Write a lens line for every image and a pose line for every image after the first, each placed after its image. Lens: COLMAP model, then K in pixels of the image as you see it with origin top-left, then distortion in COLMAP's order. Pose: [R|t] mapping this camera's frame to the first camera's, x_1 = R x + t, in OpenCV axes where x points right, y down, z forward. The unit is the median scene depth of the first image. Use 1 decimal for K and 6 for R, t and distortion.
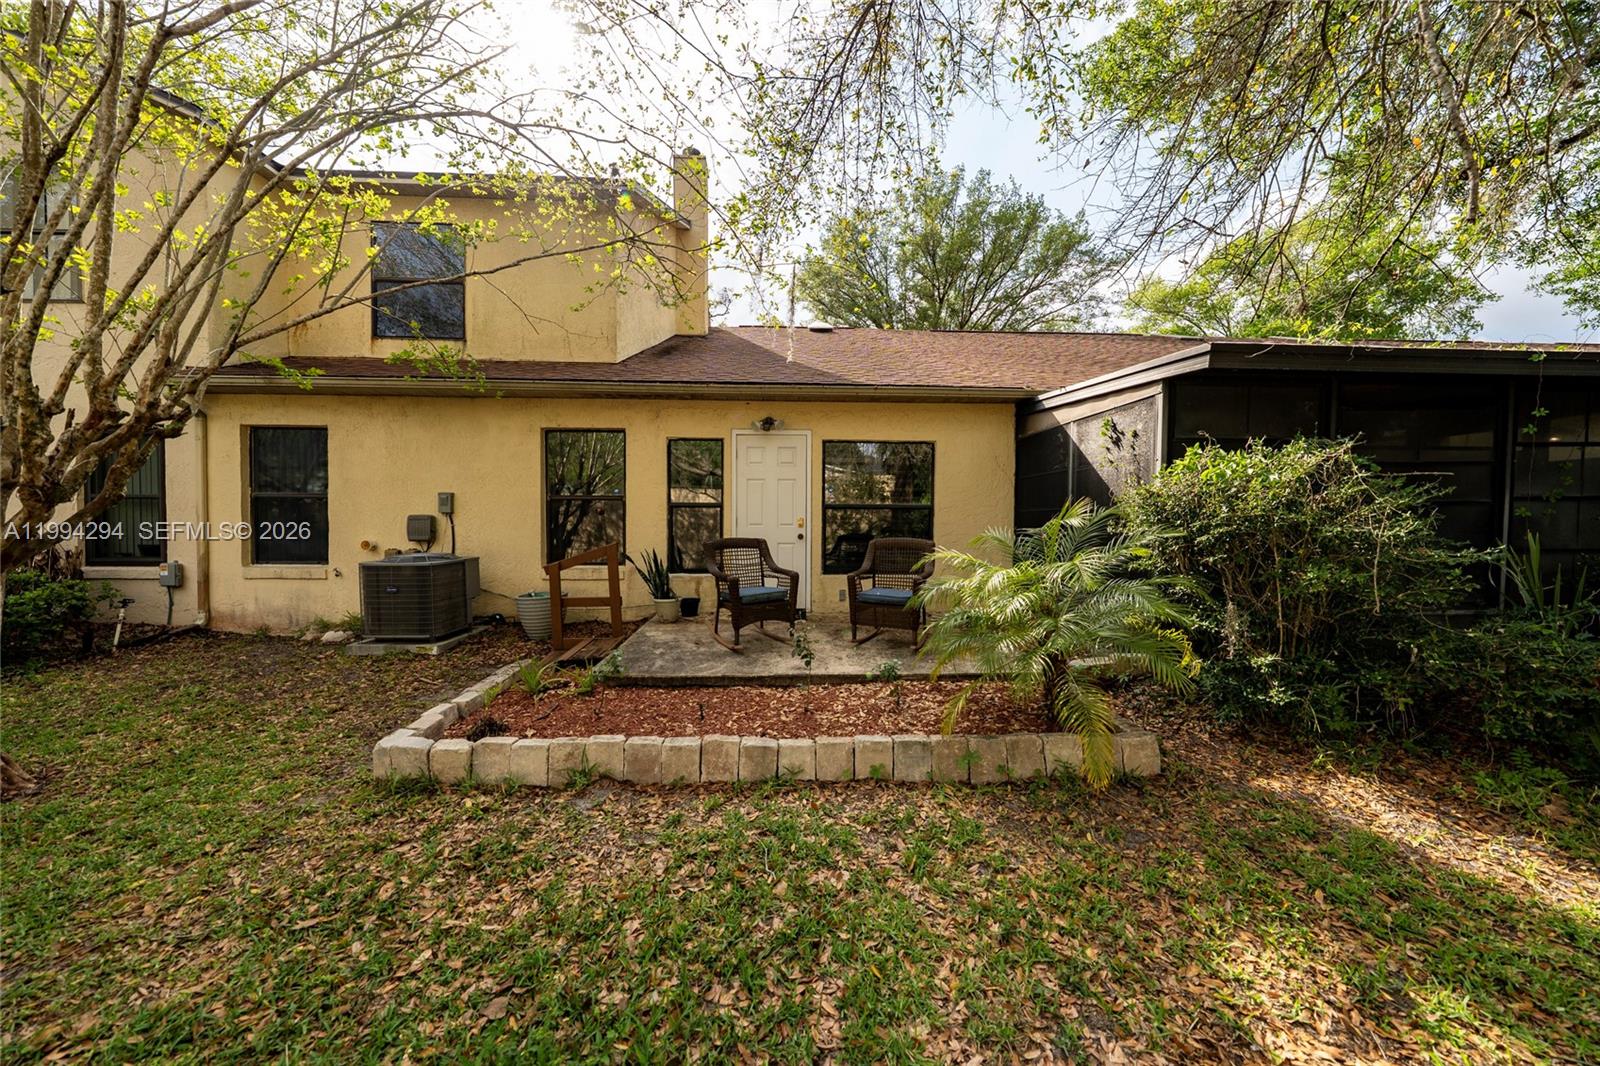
lens RADIAL K [[546.7, 0, 795.6], [0, 546.7, 531.0], [0, 0, 1]] dist [-0.001323, 0.000156]
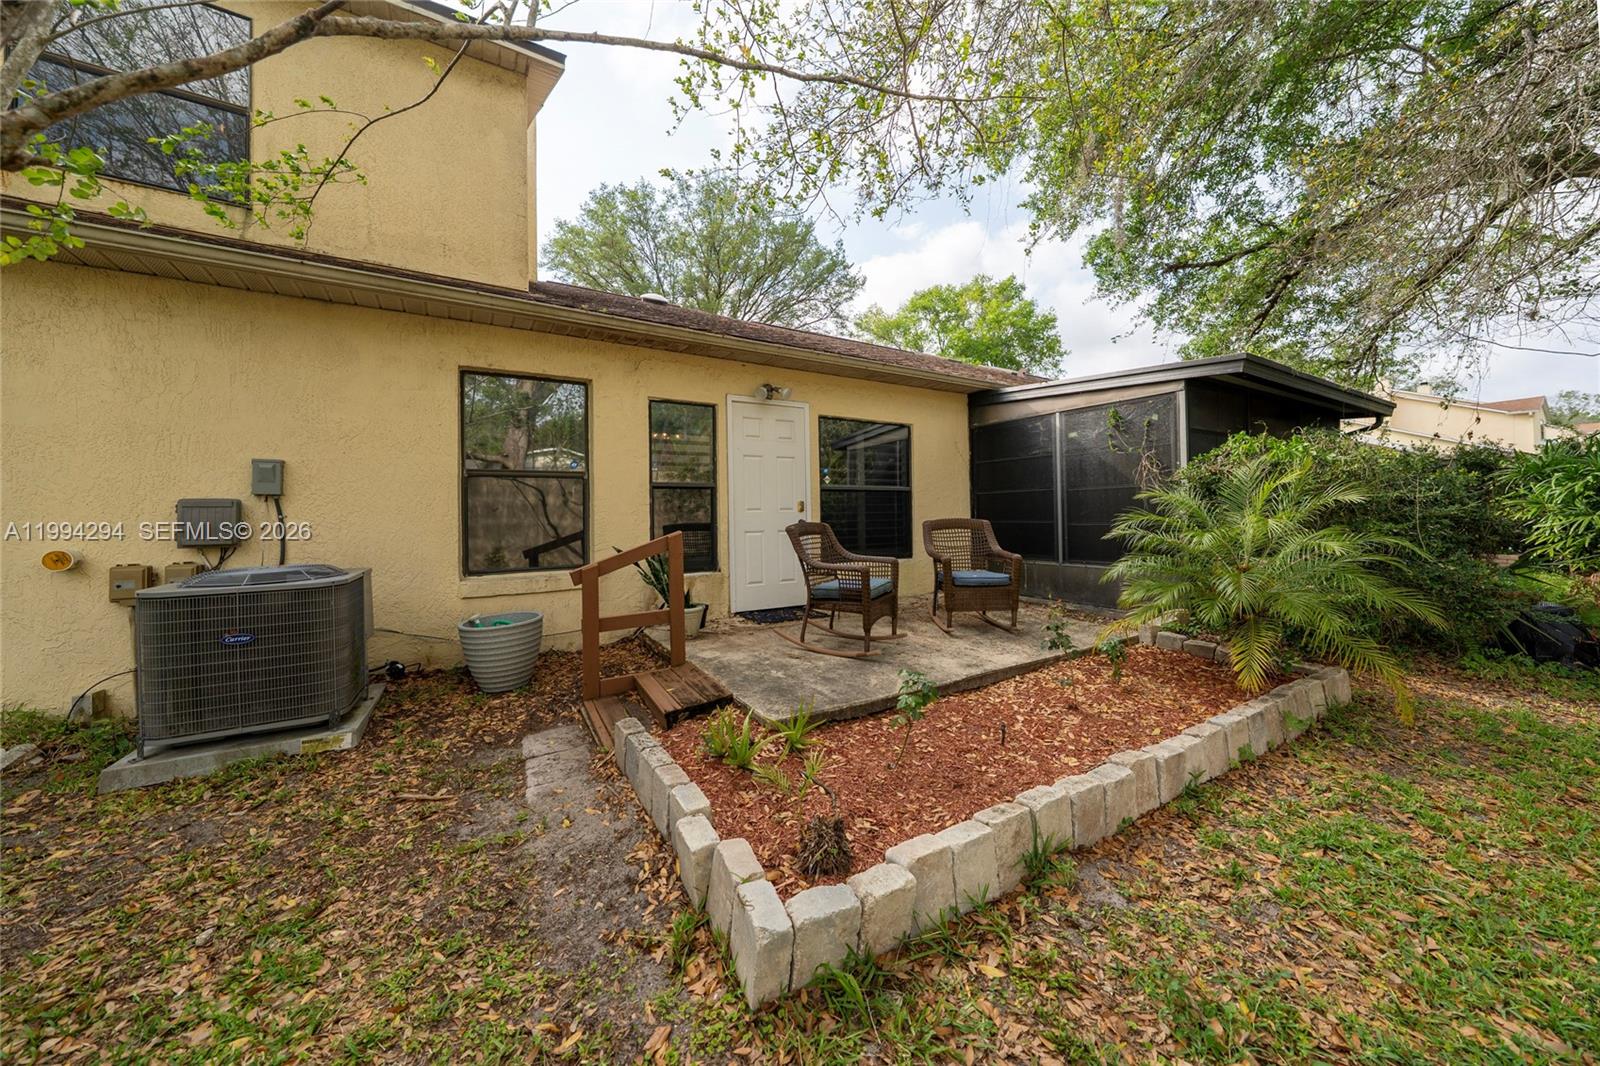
lens RADIAL K [[547.0, 0, 800.0], [0, 547.0, 503.6], [0, 0, 1]] dist [-0.000429, 0.000009]
pose [[0.873002, -0.009238, 0.487630, -0.436073], [0.028052, 0.999117, -0.031293, 0.008448], [-0.486910, 0.040997, 0.872490, 0.239009]]
